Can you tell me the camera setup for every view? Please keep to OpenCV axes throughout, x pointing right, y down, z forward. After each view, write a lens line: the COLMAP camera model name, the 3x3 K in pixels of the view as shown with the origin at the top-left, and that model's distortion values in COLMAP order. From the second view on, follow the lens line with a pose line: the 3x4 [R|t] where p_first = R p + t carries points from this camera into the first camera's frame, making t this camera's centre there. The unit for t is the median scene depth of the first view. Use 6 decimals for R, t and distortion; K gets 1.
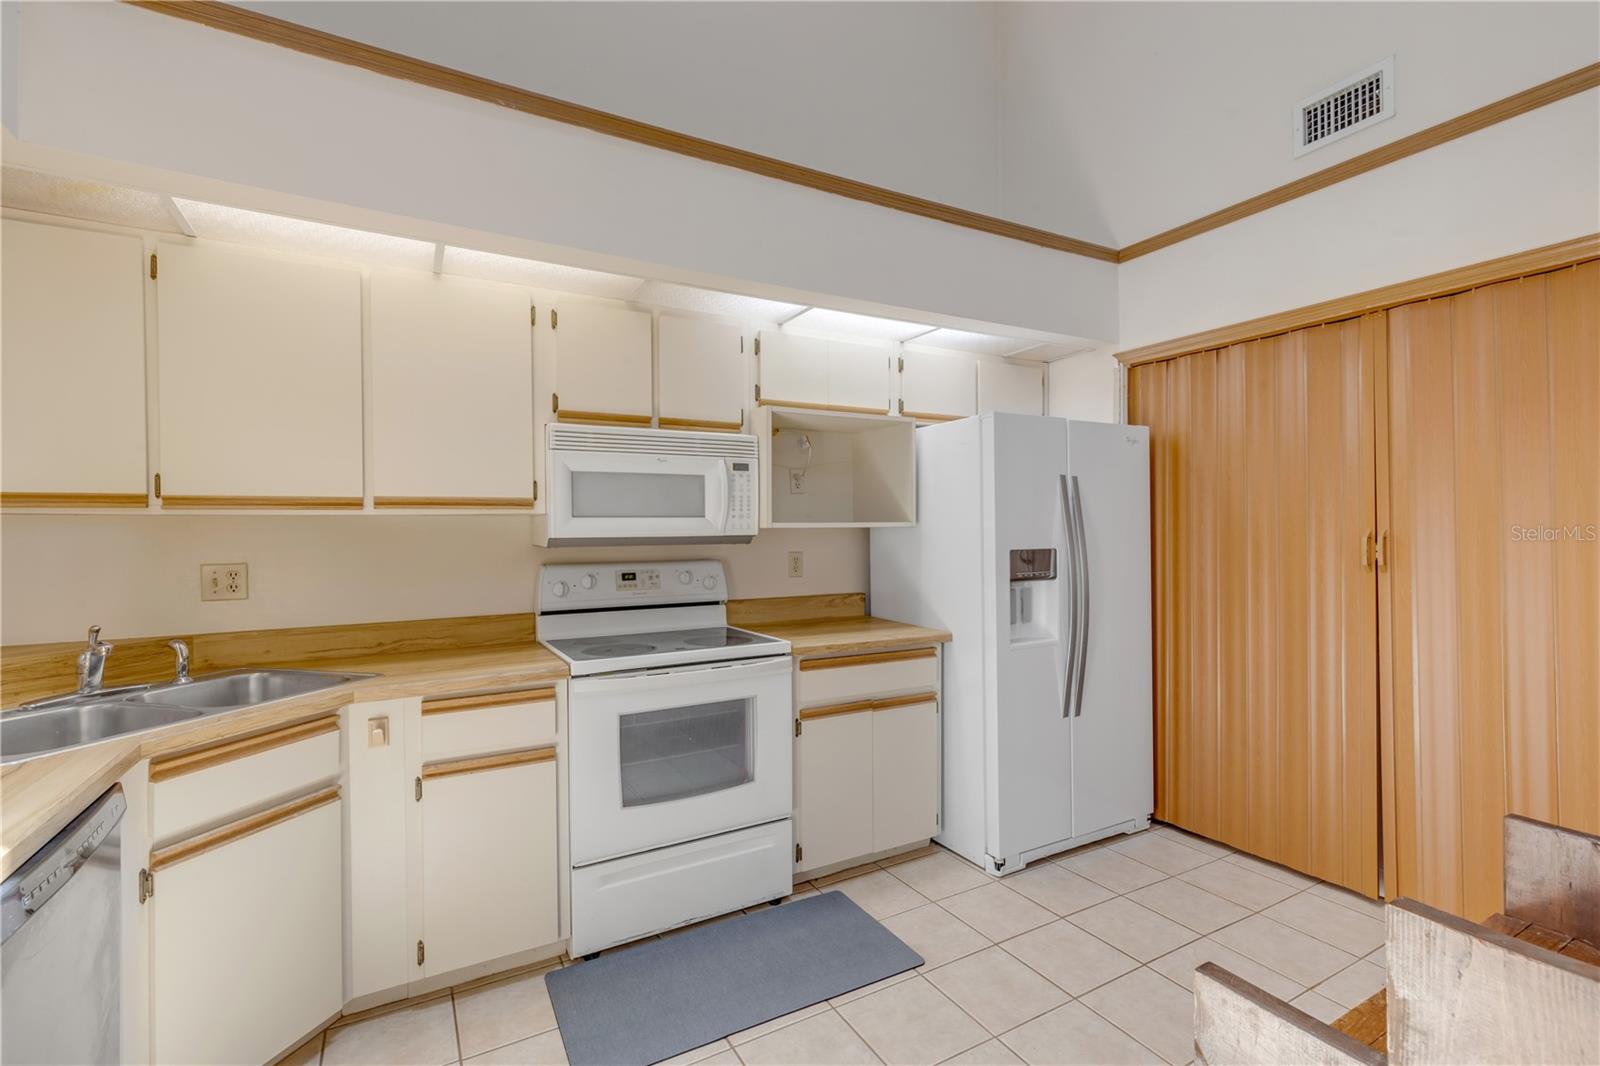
lens RADIAL K [[716.6, 0, 800.0], [0, 716.6, 533.0], [0, 0, 1]] dist [0.004208, 0.000372]
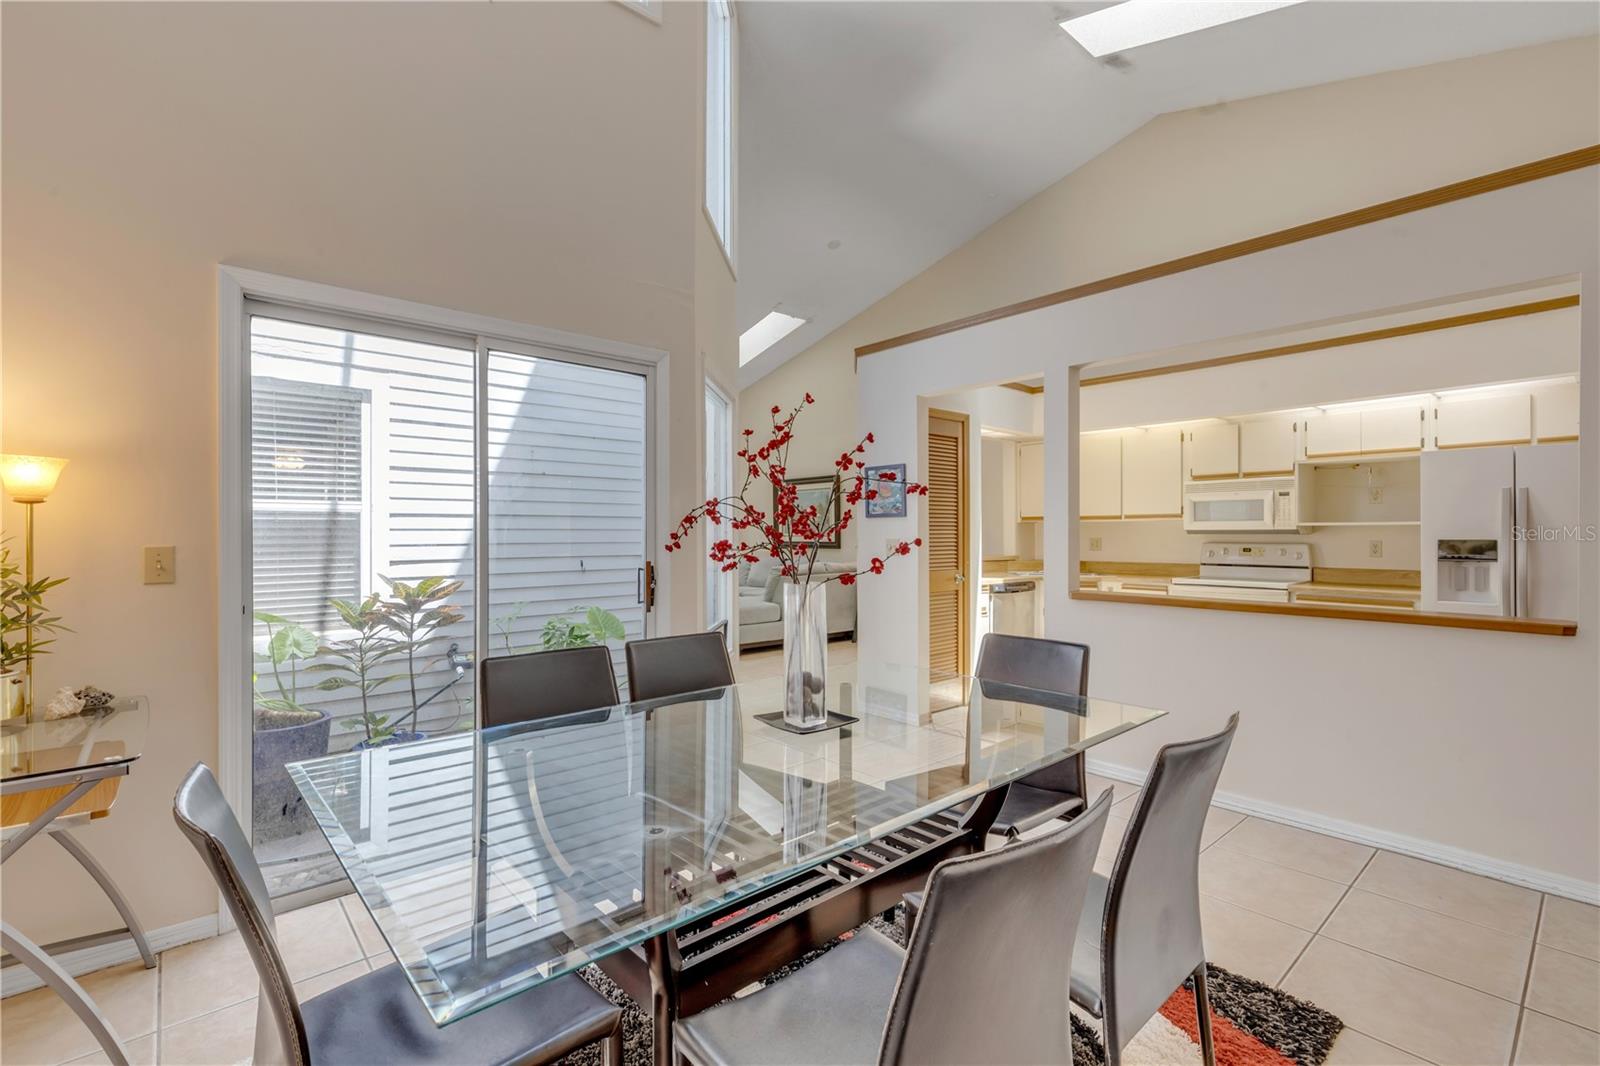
lens RADIAL K [[716.6, 0, 800.0], [0, 716.6, 533.0], [0, 0, 1]] dist [0.004208, 0.000372]
pose [[0.207177, 0.009133, -0.978261, 1.583985], [-0.005242, 0.999952, 0.008225, 0.003610], [0.978289, 0.003424, 0.207215, -0.691517]]
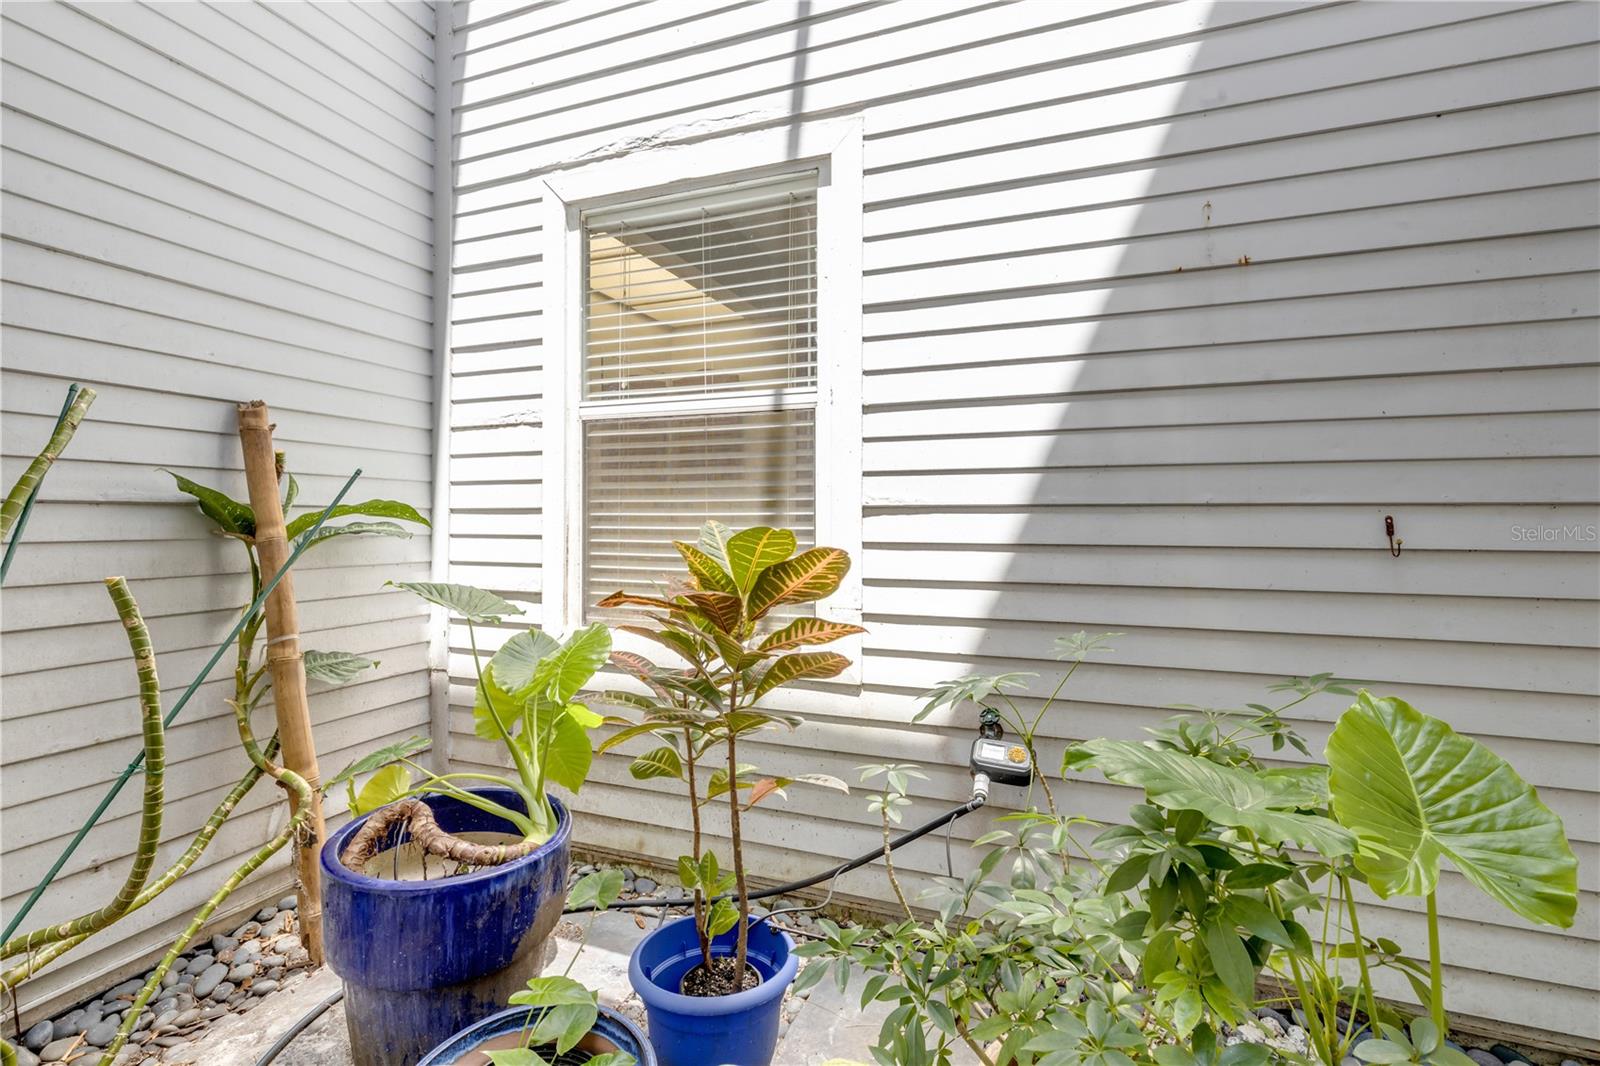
lens RADIAL K [[724.0, 0, 800.0], [0, 724.0, 525.4], [0, 0, 1]] dist [0.002826, 0.000150]
pose [[-0.768413, 0.013177, -0.639819, 0.353577], [0.002070, 0.999834, 0.018104, 0.090969], [0.639951, 0.012587, -0.768312, -0.711480]]
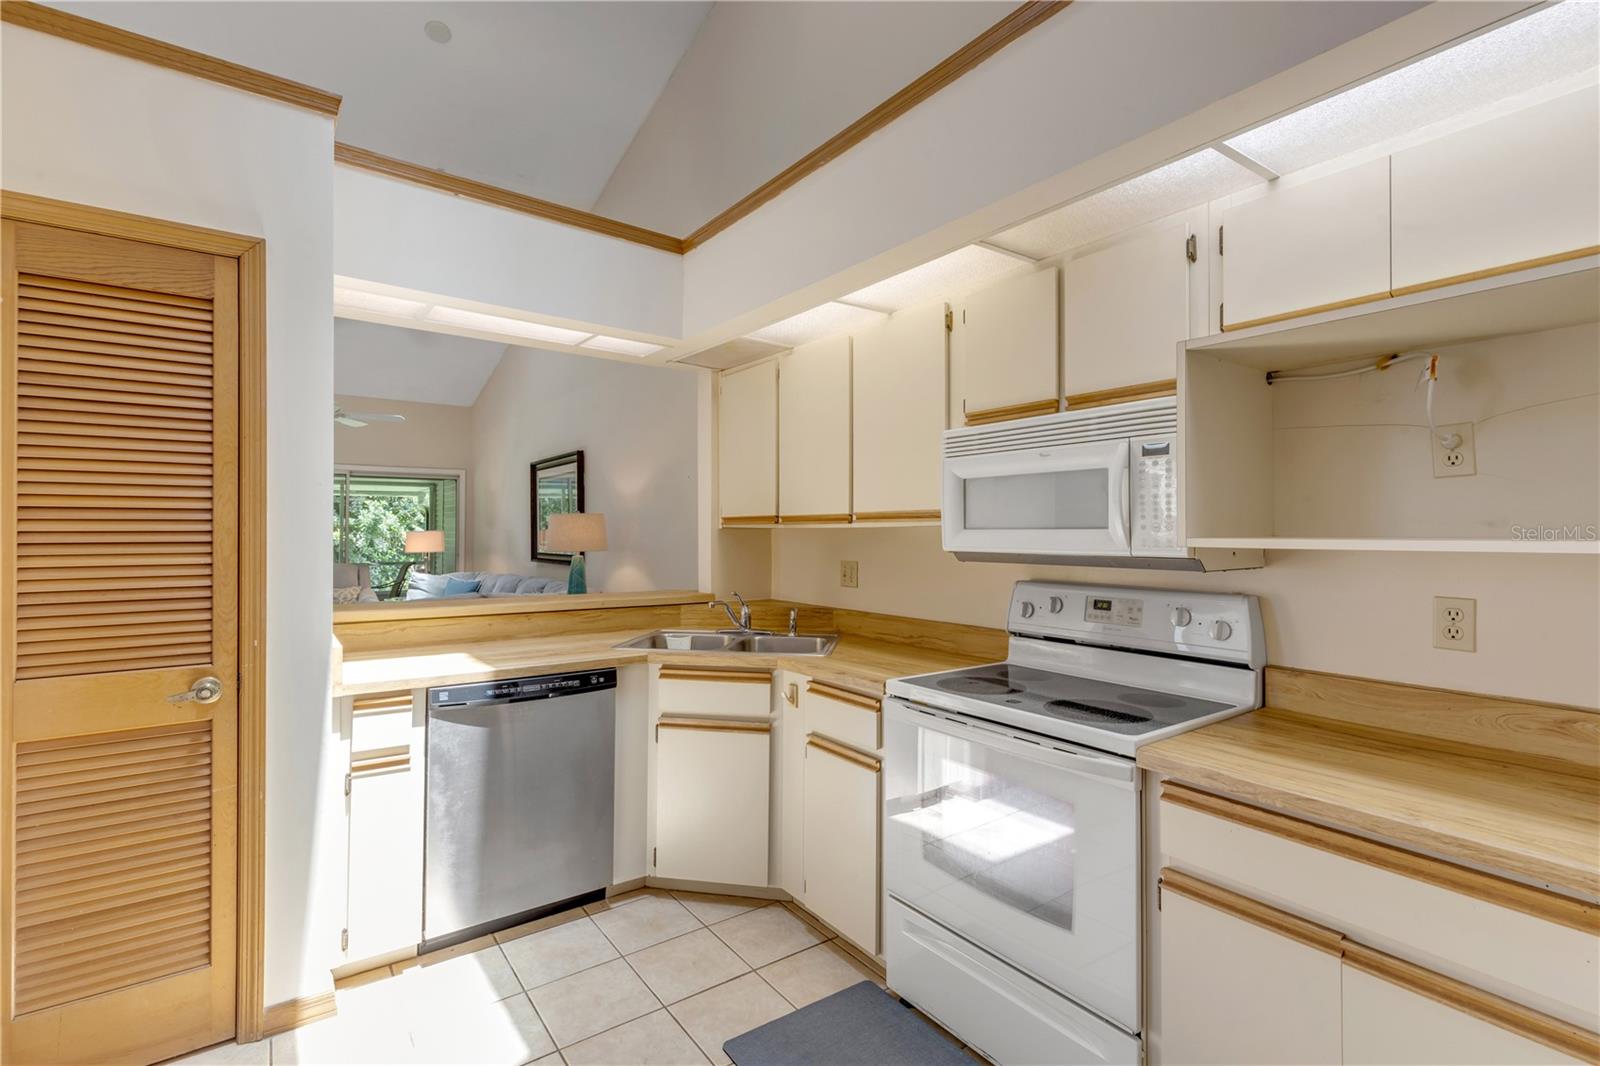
lens RADIAL K [[724.0, 0, 800.0], [0, 724.0, 525.4], [0, 0, 1]] dist [0.002826, 0.000150]
pose [[0.116755, -0.000780, -0.993160, 0.532465], [-0.008357, 0.999964, -0.001767, -0.021729], [0.993126, 0.008506, 0.116744, 0.634545]]
